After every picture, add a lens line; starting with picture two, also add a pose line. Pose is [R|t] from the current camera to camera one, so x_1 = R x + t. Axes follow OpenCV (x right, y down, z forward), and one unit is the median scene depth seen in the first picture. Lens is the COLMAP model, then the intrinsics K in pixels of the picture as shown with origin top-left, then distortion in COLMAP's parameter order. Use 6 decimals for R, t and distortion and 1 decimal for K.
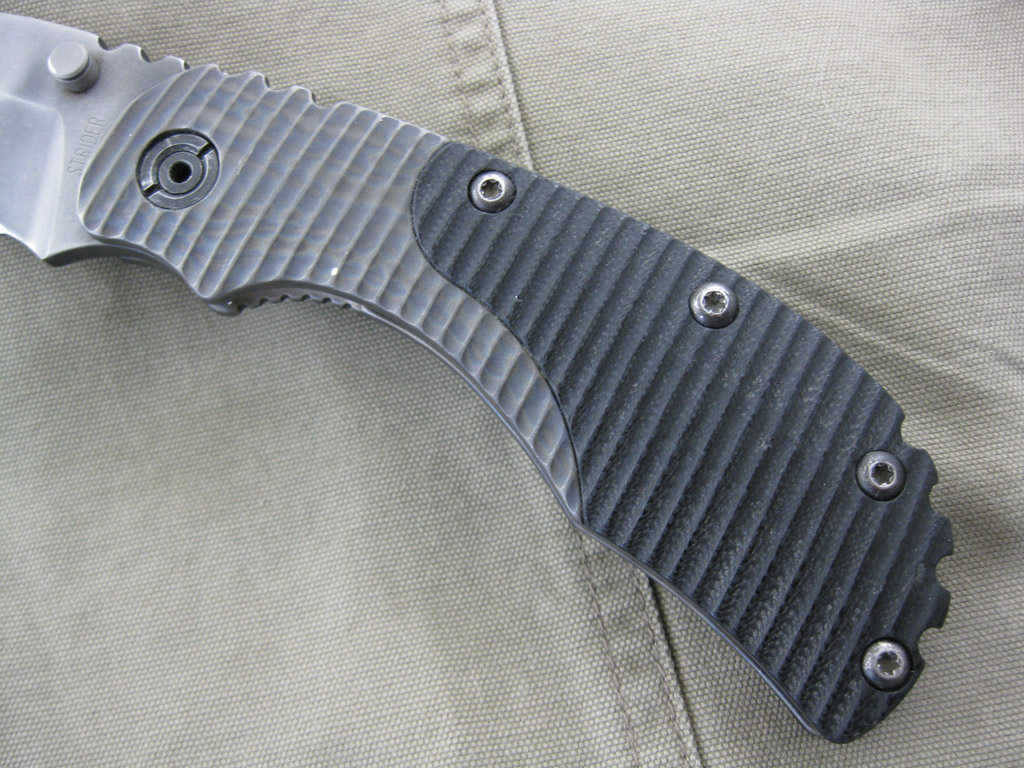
lens RADIAL K [[1028.2, 0, 503.0], [0, 1028.2, 356.5], [0, 0, 1]] dist [-0.127407, 0.000000]
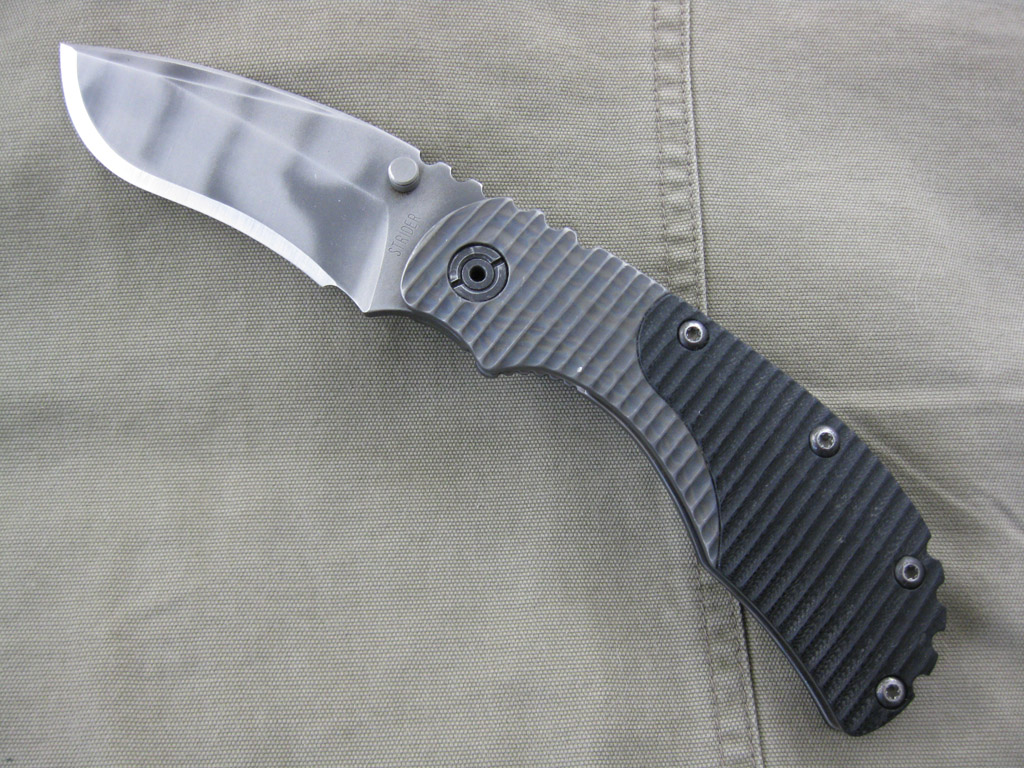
lens RADIAL K [[1028.2, 0, 504.2], [0, 1028.2, 349.6], [0, 0, 1]] dist [-0.127407, 0.000000]
pose [[0.981402, 0.188511, 0.036258, -0.315177], [-0.189718, 0.981273, 0.033330, -0.133455], [-0.029295, -0.039589, 0.998787, -0.445198]]
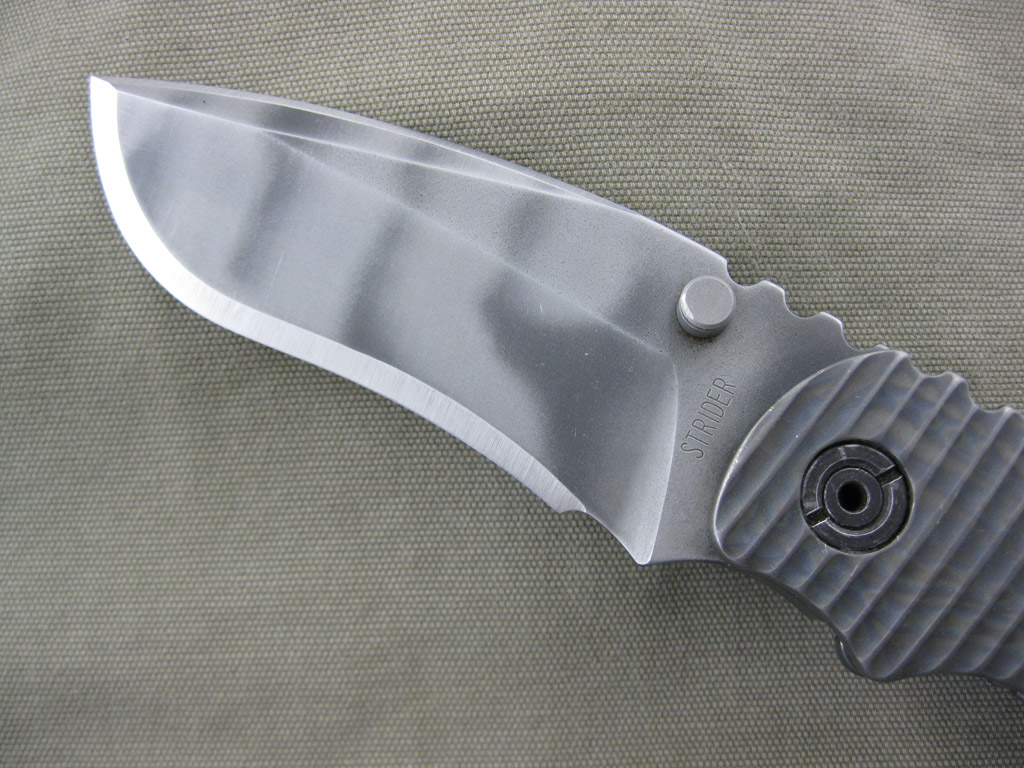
lens RADIAL K [[1028.2, 0, 505.9], [0, 1028.2, 345.7], [0, 0, 1]] dist [-0.127407, 0.000000]
pose [[0.982453, 0.180617, -0.046507, -0.562931], [-0.178414, 0.982791, 0.047862, -0.284890], [0.054352, -0.038724, 0.997771, 0.225782]]
